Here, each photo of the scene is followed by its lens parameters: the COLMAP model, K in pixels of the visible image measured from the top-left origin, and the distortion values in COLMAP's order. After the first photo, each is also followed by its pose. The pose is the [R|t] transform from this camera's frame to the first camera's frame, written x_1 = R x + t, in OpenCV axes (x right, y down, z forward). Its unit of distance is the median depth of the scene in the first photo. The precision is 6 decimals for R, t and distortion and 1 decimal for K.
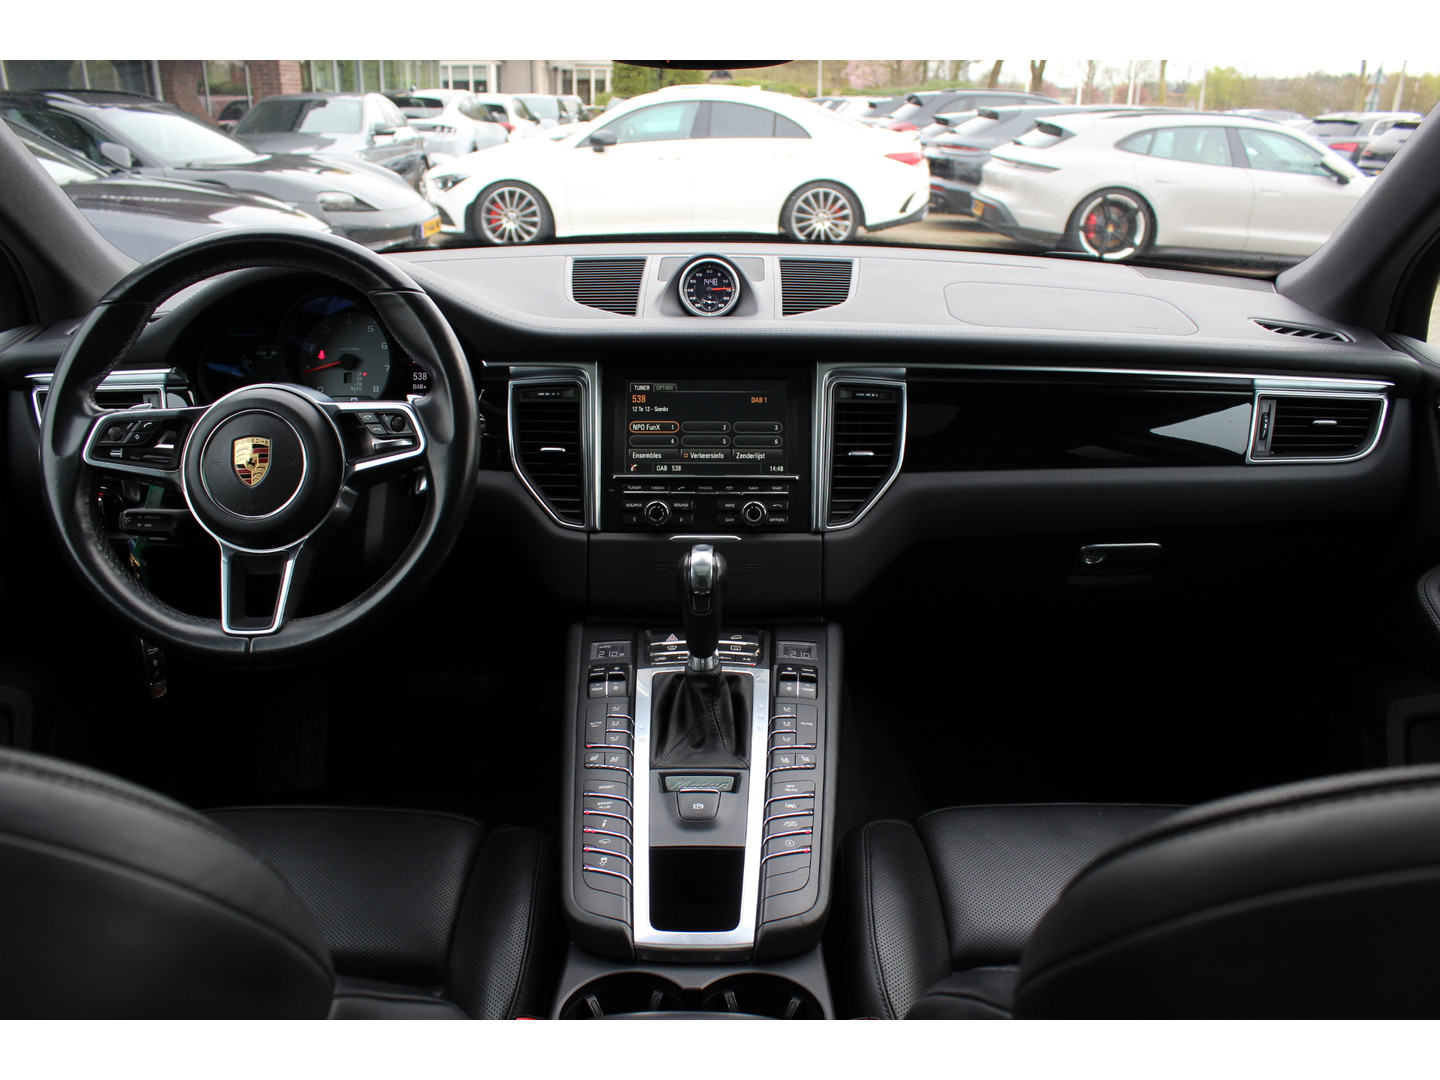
lens RADIAL K [[1231.7, 0, 751.4], [0, 1231.7, 563.4], [0, 0, 1]] dist [-0.180116, 0.155976]
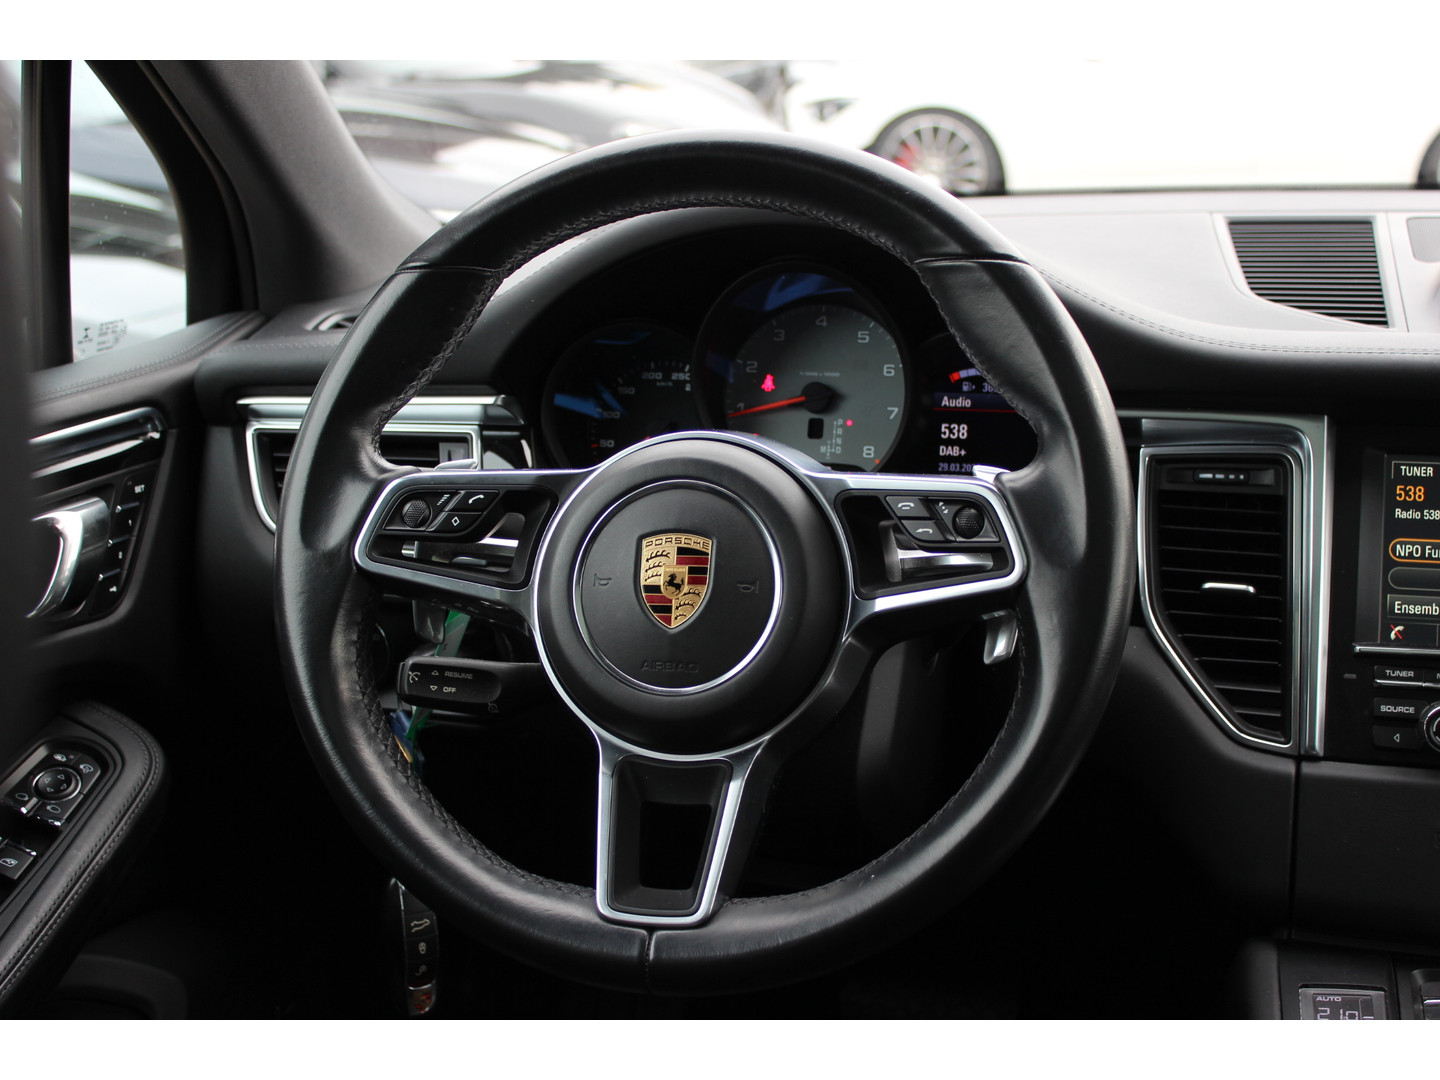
lens RADIAL K [[2143.8, 0, 721.1], [0, 2143.8, 541.9], [0, 0, 1]] dist [-0.041325, 0.000000]
pose [[0.961864, 0.040736, -0.270479, -0.127532], [-0.069735, 0.992692, -0.098482, -0.011019], [0.264491, 0.113588, 0.957676, 0.108122]]
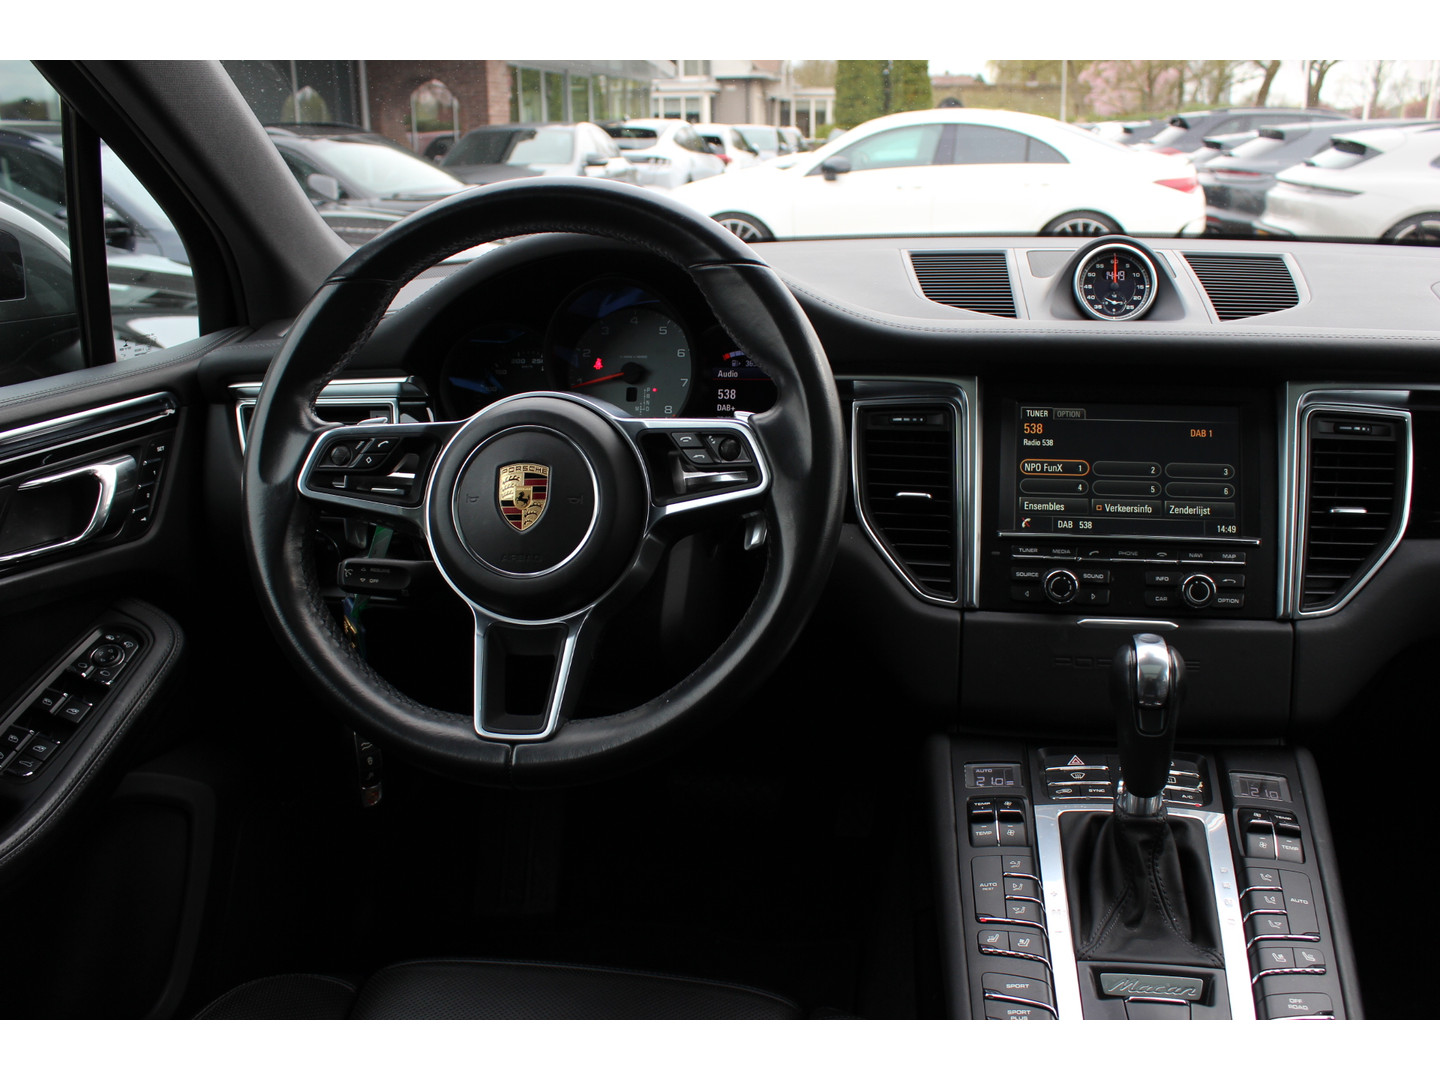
lens RADIAL K [[1349.3, 0, 737.5], [0, 1349.3, 571.6], [0, 0, 1]] dist [-0.169430, 0.177239]
pose [[0.984135, 0.027374, -0.175295, -0.125242], [-0.035735, 0.998360, -0.044718, -0.007824], [0.173783, 0.050272, 0.983500, 0.197282]]
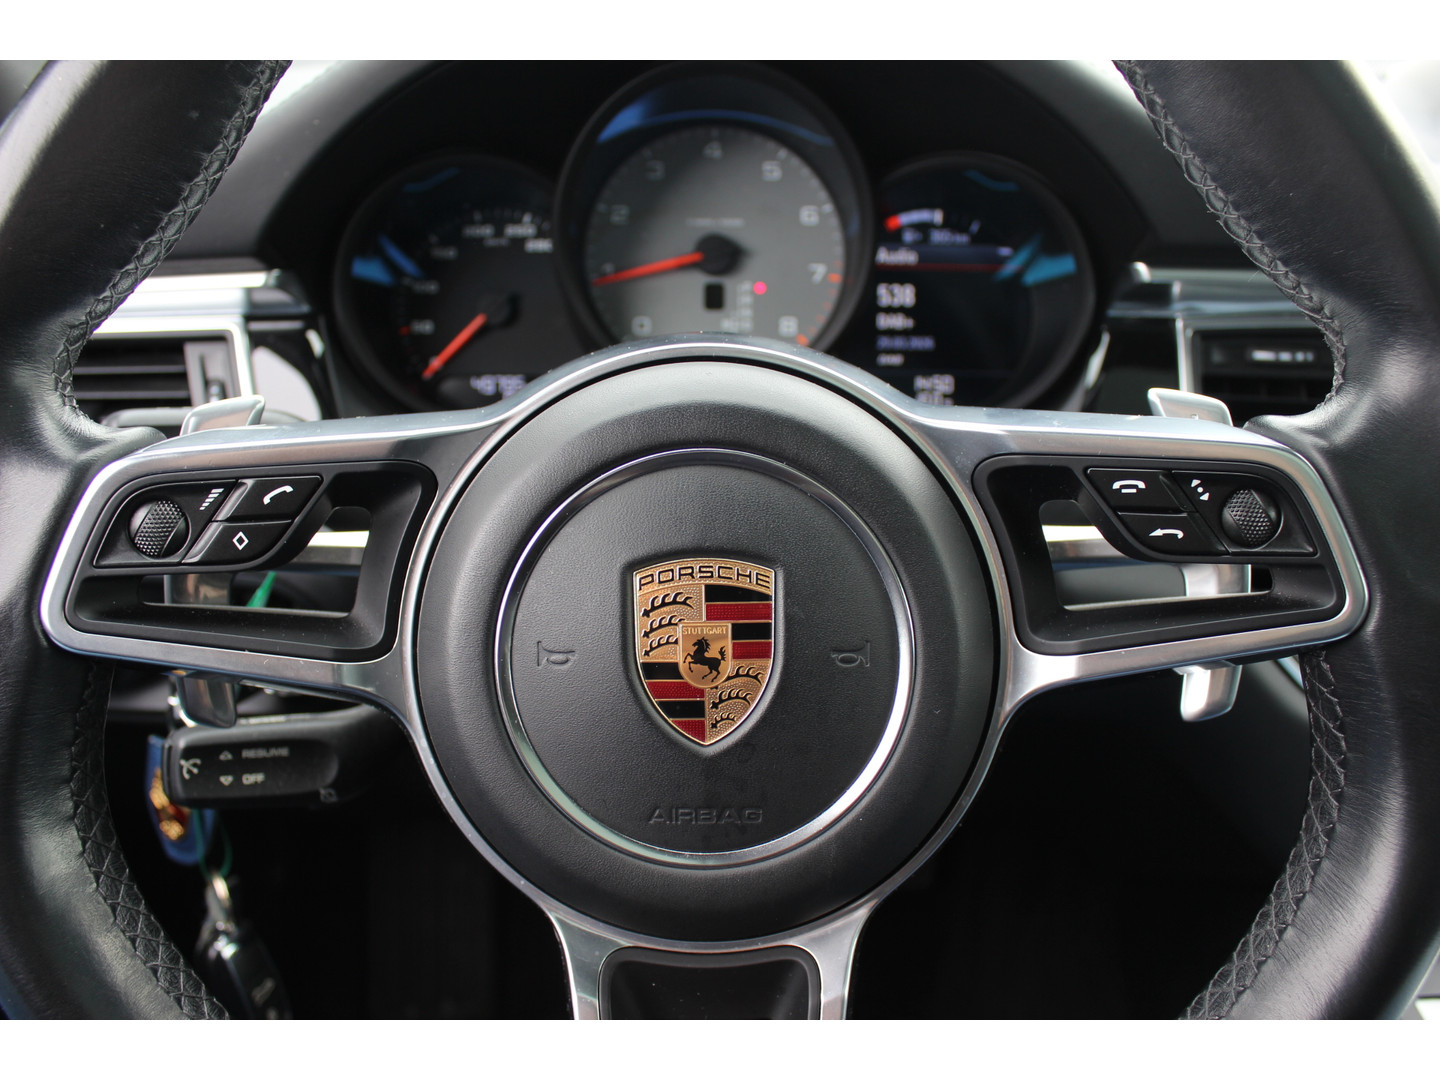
lens RADIAL K [[1349.3, 0, 727.0], [0, 1349.3, 582.2], [0, 0, 1]] dist [-0.169430, 0.177239]
pose [[0.999835, 0.005206, -0.017395, -0.342622], [-0.003705, 0.996352, 0.085255, -0.105354], [0.017776, -0.085176, 0.996207, 0.597017]]
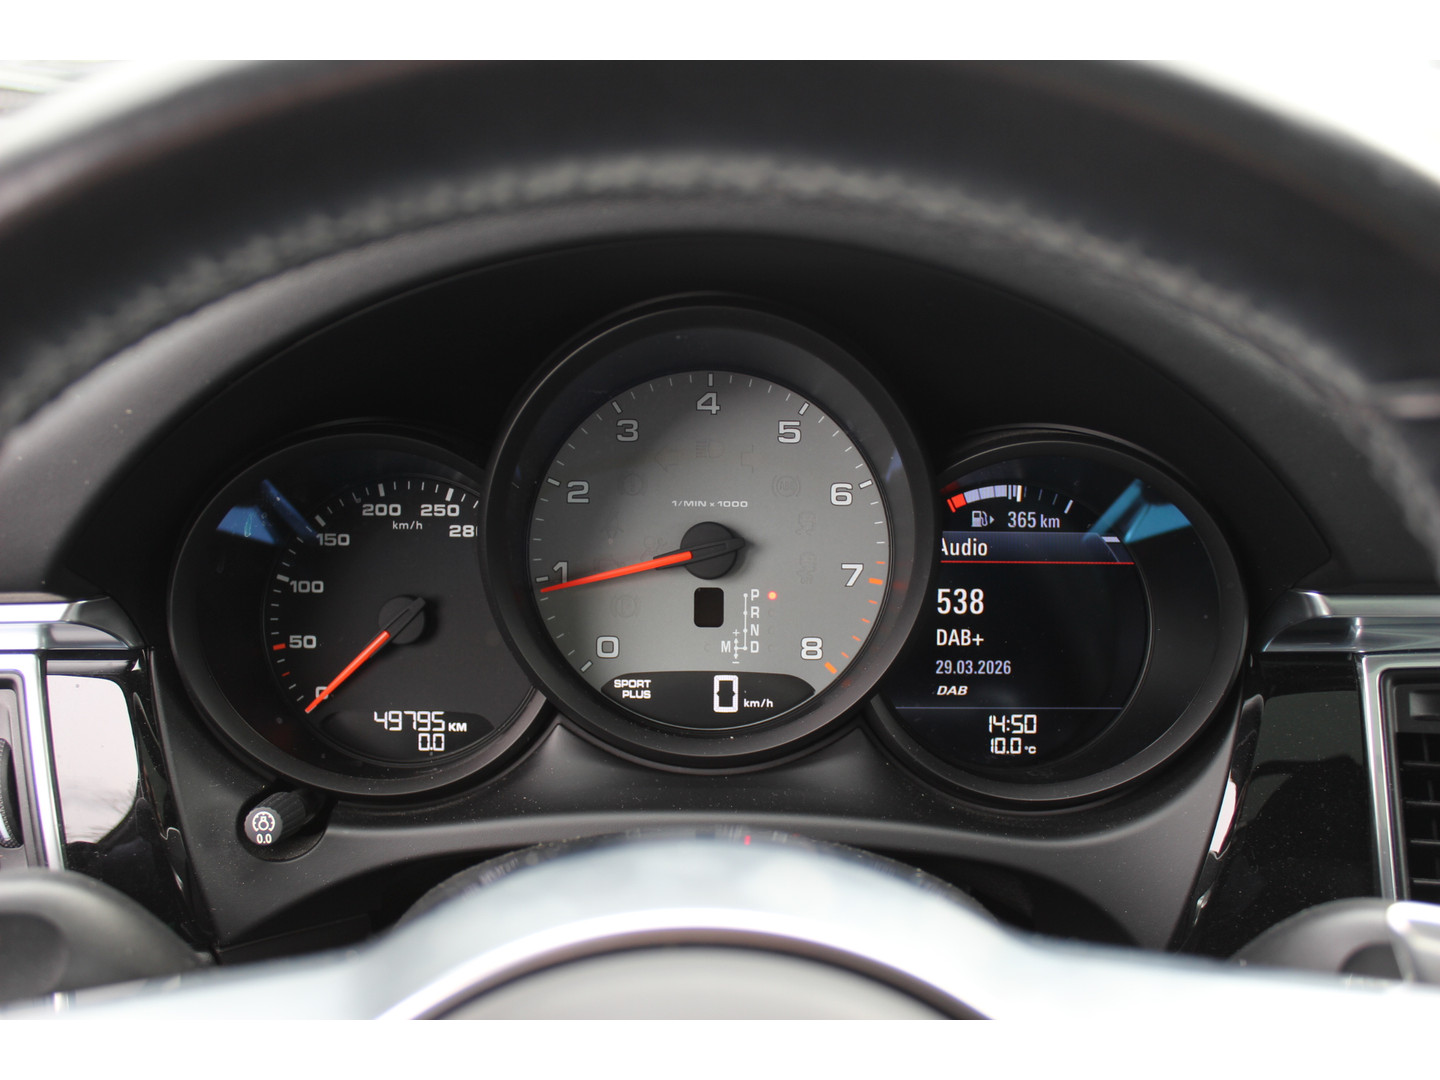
lens RADIAL K [[1495.5, 0, 730.3], [0, 1495.5, 553.5], [0, 0, 1]] dist [-0.089077, 0.000000]
pose [[0.999965, 0.006620, -0.005154, -0.348467], [-0.006597, 0.999968, 0.004532, -0.178717], [0.005183, -0.004498, 0.999976, 0.693283]]
